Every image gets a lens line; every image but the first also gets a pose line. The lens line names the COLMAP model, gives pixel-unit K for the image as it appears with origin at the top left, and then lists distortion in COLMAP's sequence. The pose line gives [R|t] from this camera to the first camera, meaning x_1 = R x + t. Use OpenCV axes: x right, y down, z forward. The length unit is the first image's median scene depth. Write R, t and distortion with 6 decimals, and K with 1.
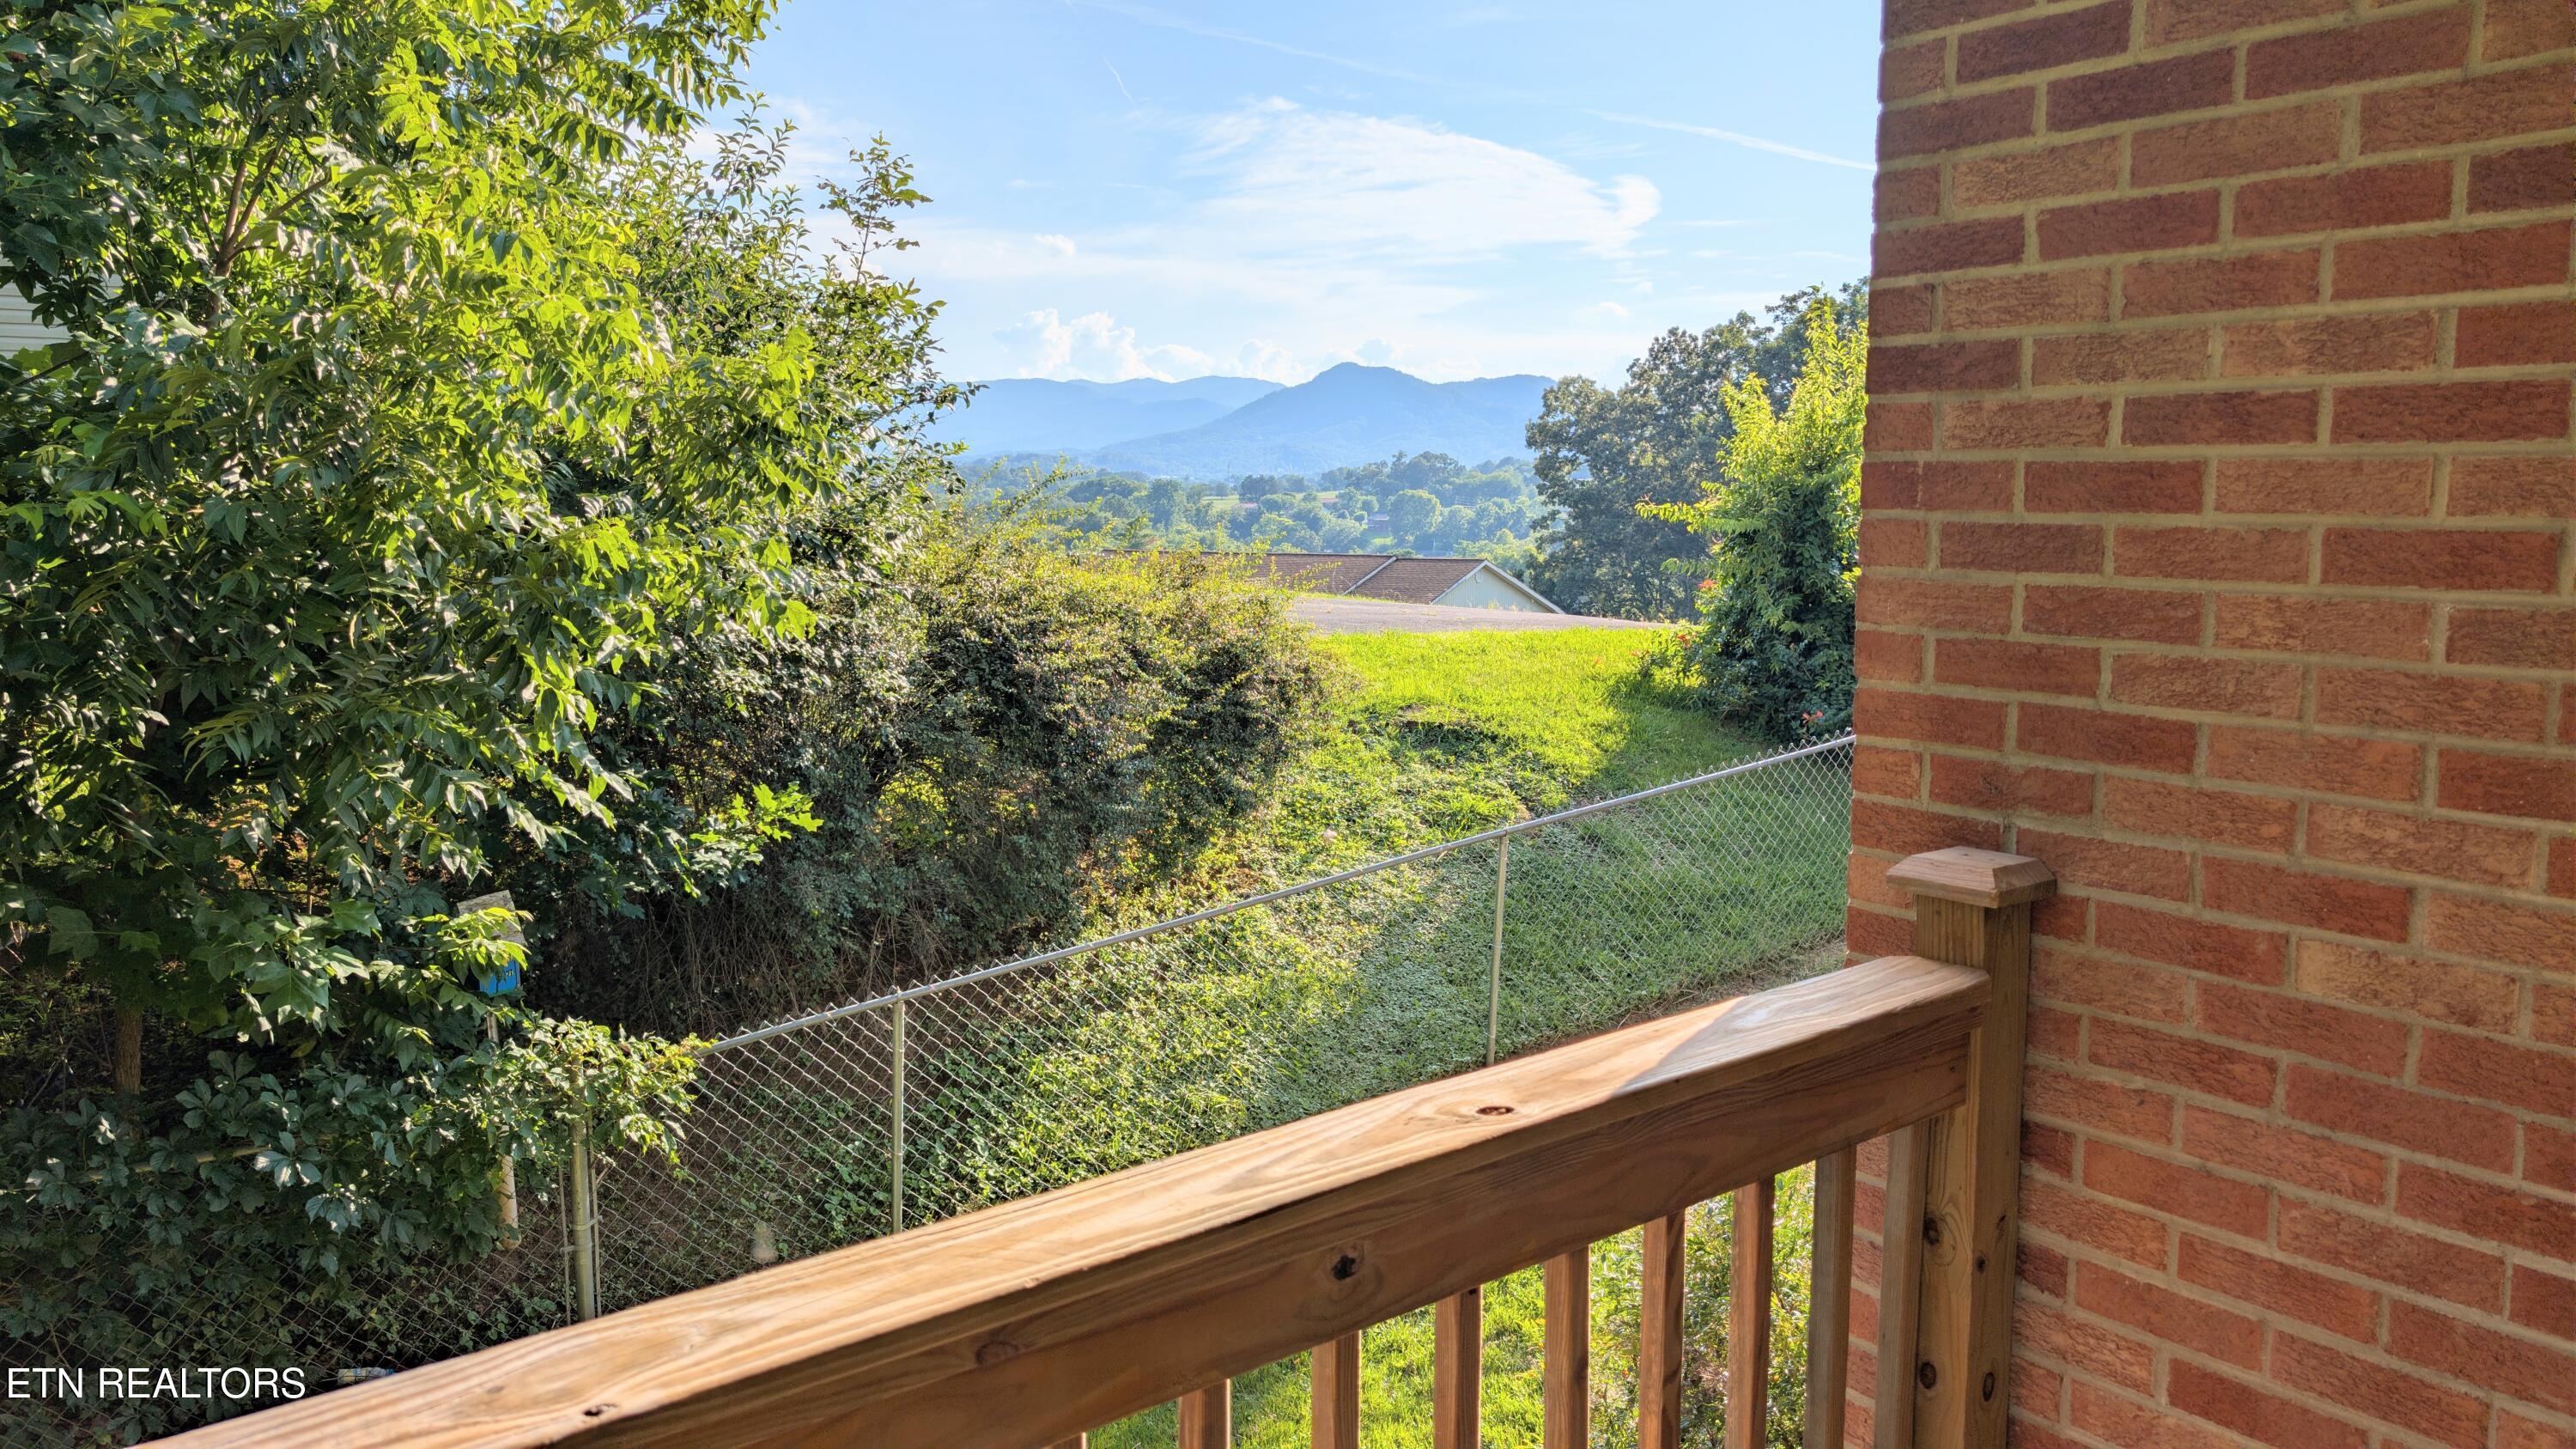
lens RADIAL K [[1835.1, 0, 1292.5], [0, 1835.1, 708.5], [0, 0, 1]] dist [-0.027060, 0.020589]
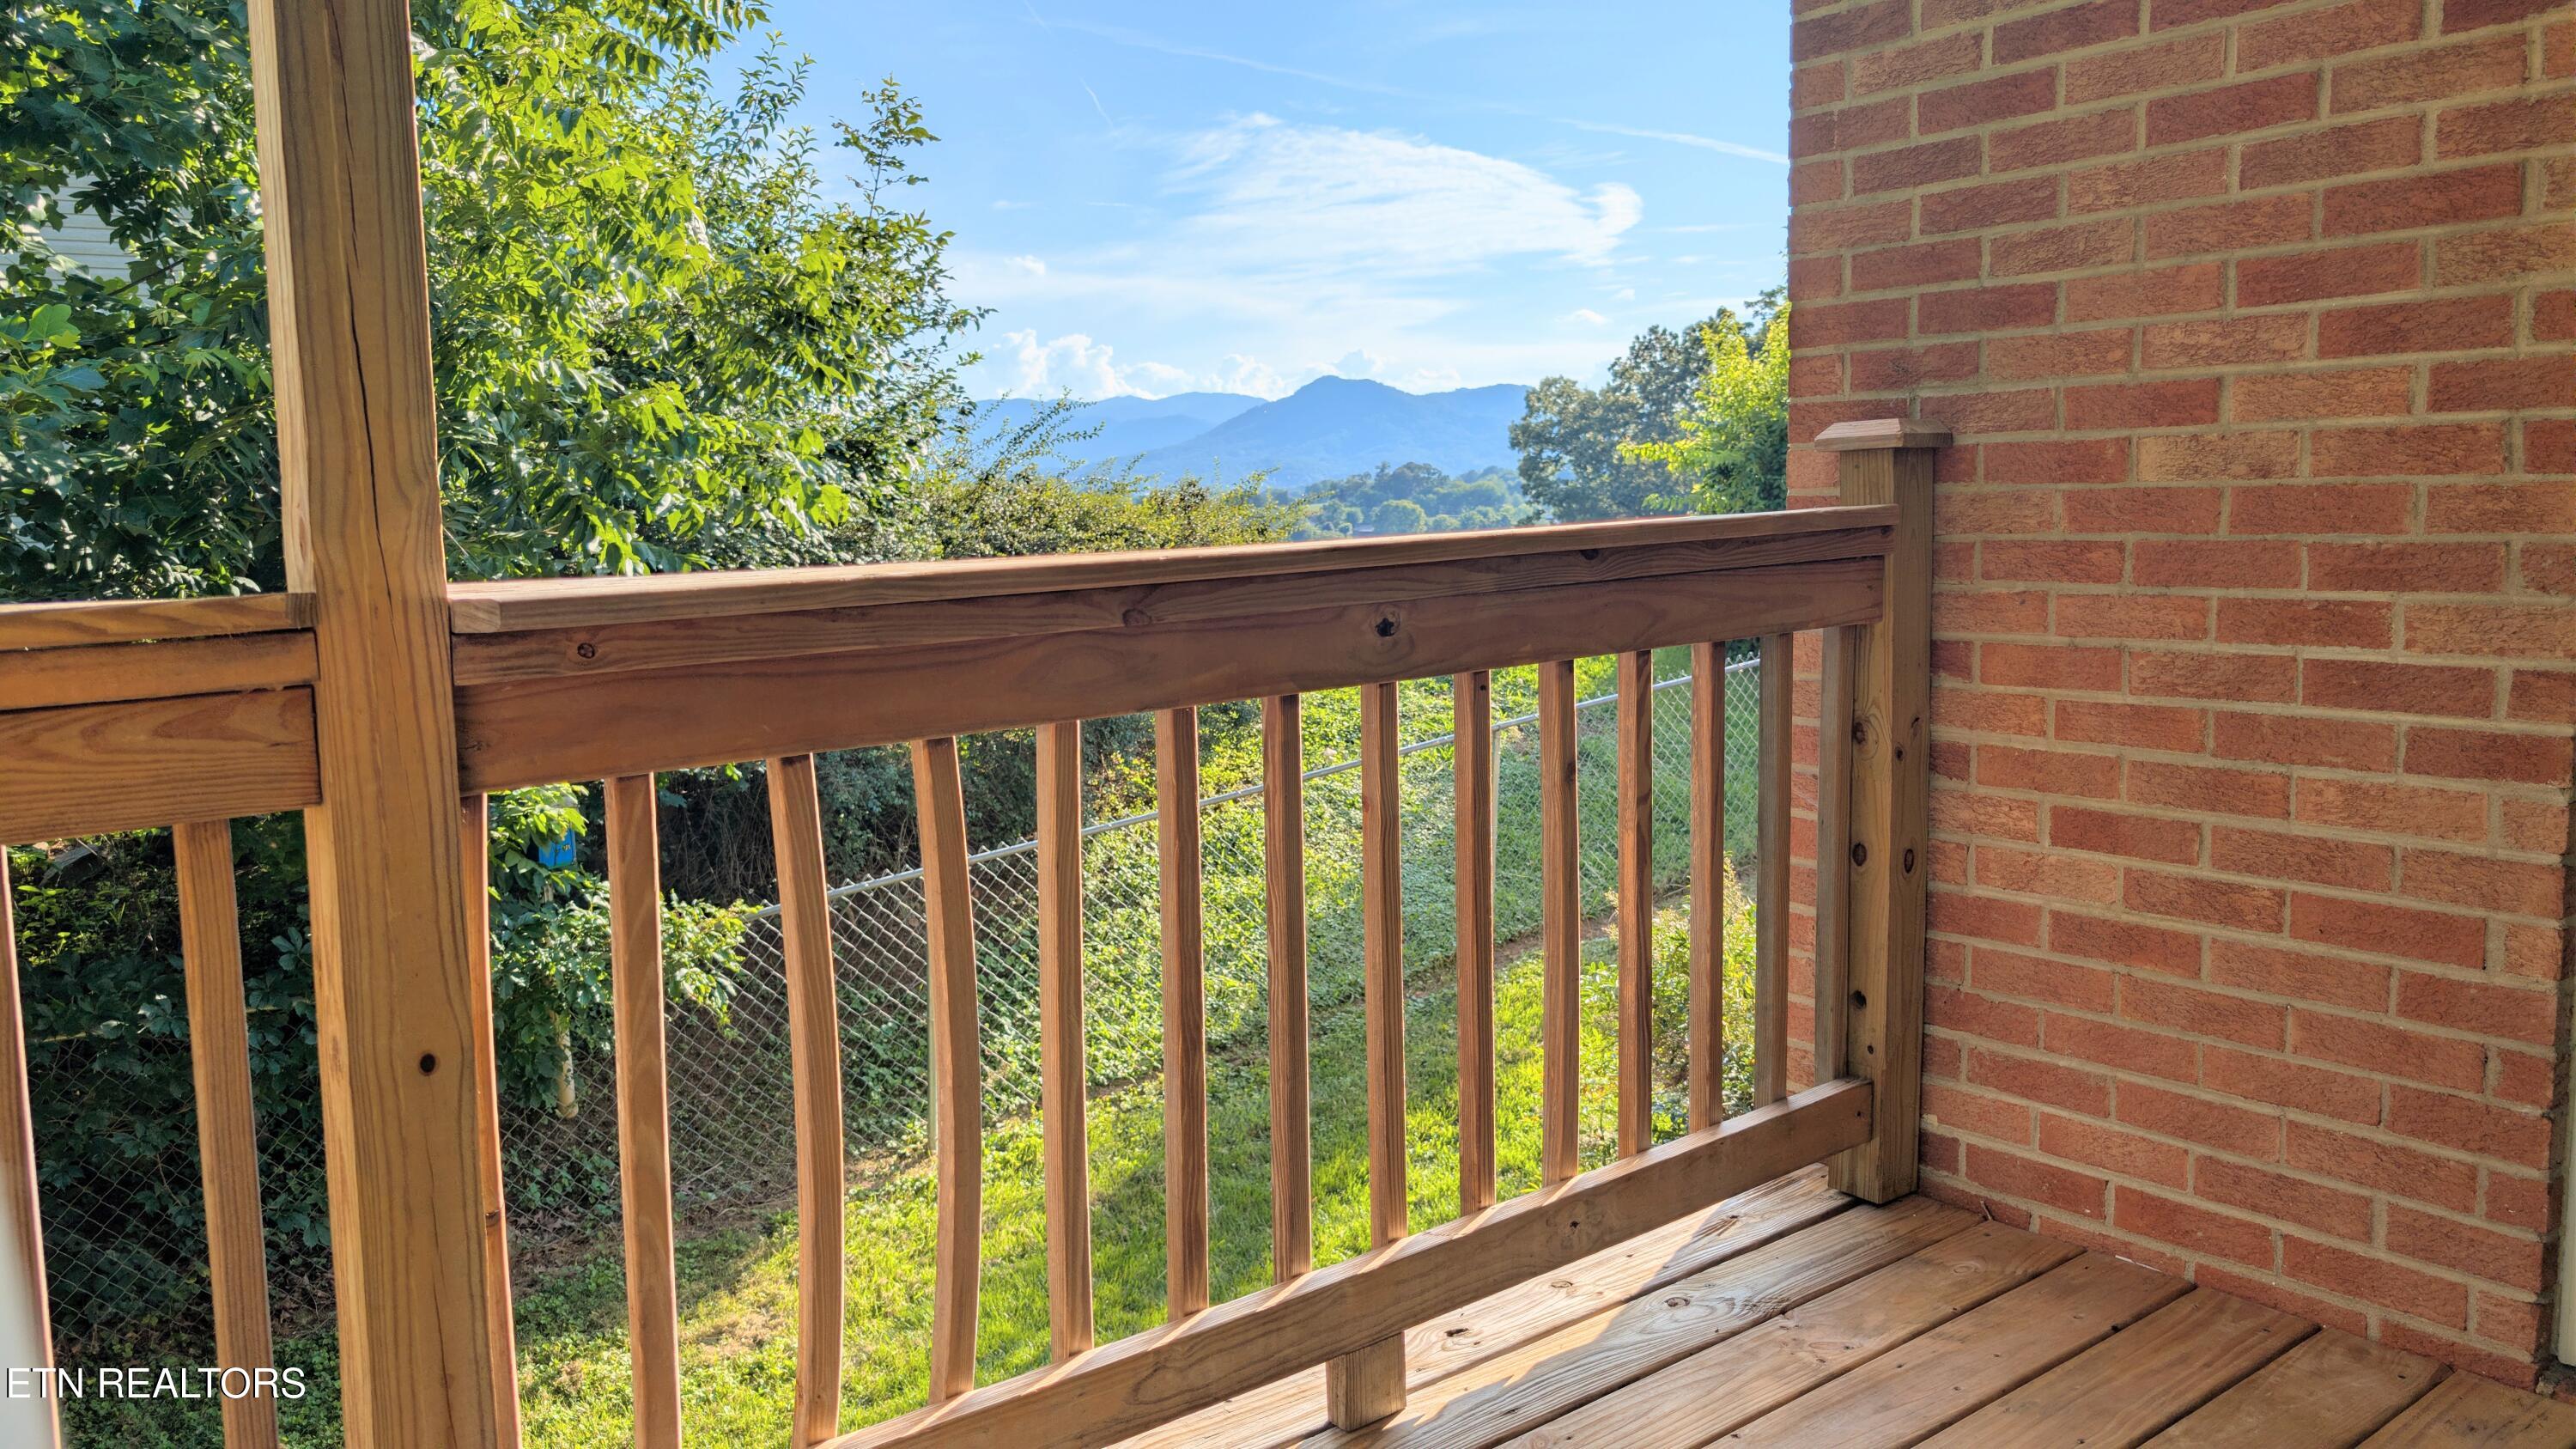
lens RADIAL K [[1835.1, 0, 1287.6], [0, 1835.1, 721.5], [0, 0, 1]] dist [-0.027060, 0.020589]
pose [[0.999761, -0.021631, 0.003092, -0.012662], [0.021634, 0.999766, -0.000735, 0.100663], [-0.003075, 0.000802, 0.999995, -0.081180]]
